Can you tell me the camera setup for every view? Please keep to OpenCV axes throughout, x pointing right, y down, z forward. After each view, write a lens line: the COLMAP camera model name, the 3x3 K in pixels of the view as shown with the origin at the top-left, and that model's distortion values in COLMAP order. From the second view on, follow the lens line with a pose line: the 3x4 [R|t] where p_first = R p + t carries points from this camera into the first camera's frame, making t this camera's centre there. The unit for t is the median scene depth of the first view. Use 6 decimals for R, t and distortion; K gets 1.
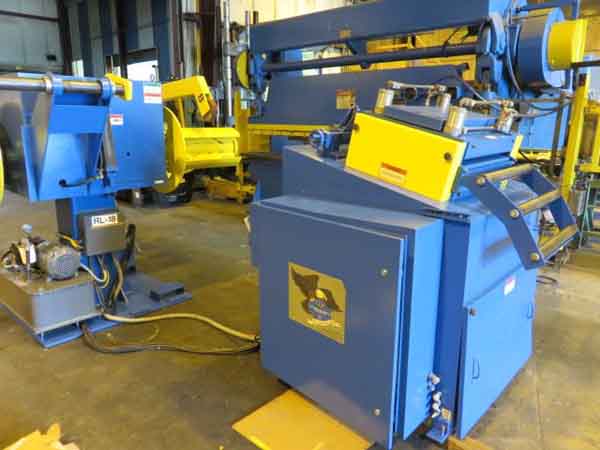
lens RADIAL K [[451.2, 0, 298.8], [0, 451.2, 226.4], [0, 0, 1]] dist [-0.016557, 0.011684]
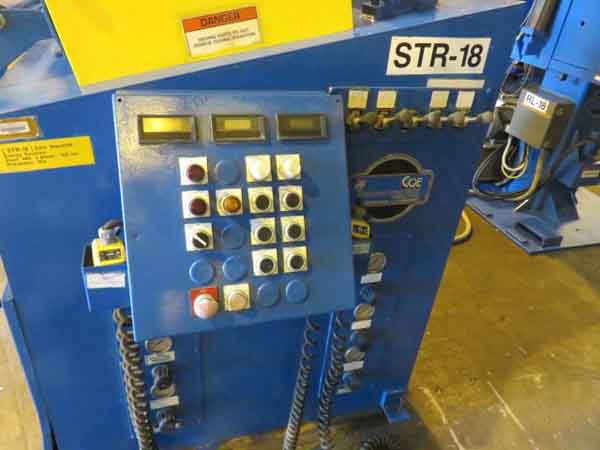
lens RADIAL K [[451.2, 0, 295.7], [0, 451.2, 226.0], [0, 0, 1]] dist [-0.016557, 0.011684]
pose [[-0.493558, 0.410270, -0.766863, 0.366457], [-0.297133, 0.749144, 0.592026, -0.143349], [0.817382, 0.520060, -0.247841, 0.680217]]
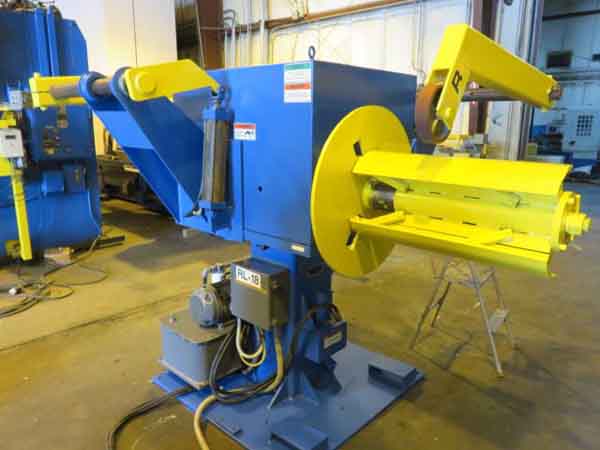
lens RADIAL K [[451.2, 0, 297.8], [0, 451.2, 227.1], [0, 0, 1]] dist [-0.016557, 0.011684]
pose [[-0.015481, 0.221928, -0.974940, 0.155532], [-0.244016, 0.944736, 0.218927, -0.180024], [0.969648, 0.241291, 0.039529, 0.727114]]
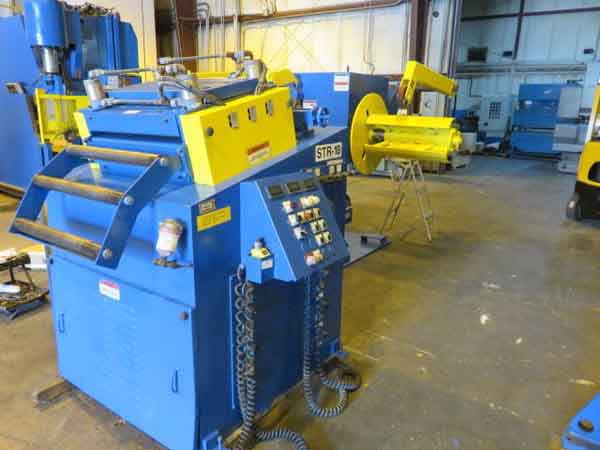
lens RADIAL K [[451.2, 0, 295.7], [0, 451.2, 225.6], [0, 0, 1]] dist [-0.016557, 0.011684]
pose [[0.114895, 0.252574, -0.960732, 0.609067], [-0.258642, 0.941386, 0.216557, -0.121321], [0.959116, 0.223604, 0.173487, 0.549911]]
